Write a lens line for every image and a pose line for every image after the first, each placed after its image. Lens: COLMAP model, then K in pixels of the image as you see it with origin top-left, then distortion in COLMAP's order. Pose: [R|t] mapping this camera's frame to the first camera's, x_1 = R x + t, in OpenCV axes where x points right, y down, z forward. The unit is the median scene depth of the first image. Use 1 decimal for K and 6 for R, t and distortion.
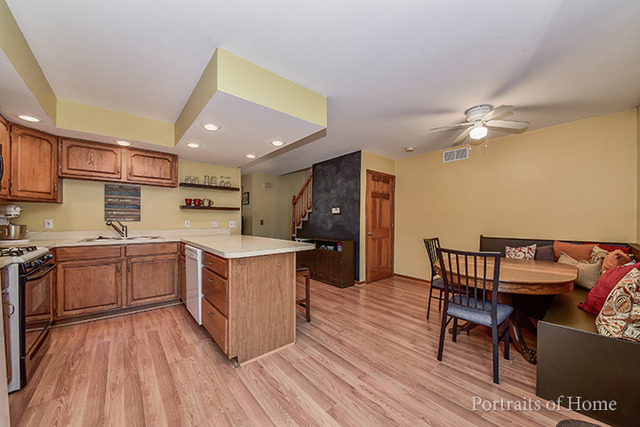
lens RADIAL K [[233.0, 0, 317.2], [0, 233.0, 215.6], [0, 0, 1]] dist [-0.000052, -0.000162]
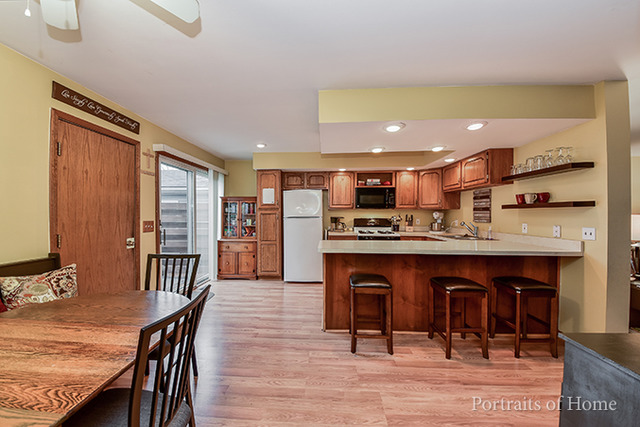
lens RADIAL K [[233.0, 0, 317.2], [0, 233.0, 215.6], [0, 0, 1]] dist [-0.000052, -0.000162]
pose [[-0.670260, 0.001451, -0.742125, 0.588352], [0.017192, 0.999760, -0.013572, -0.007827], [0.741927, -0.021855, -0.670124, 1.327307]]
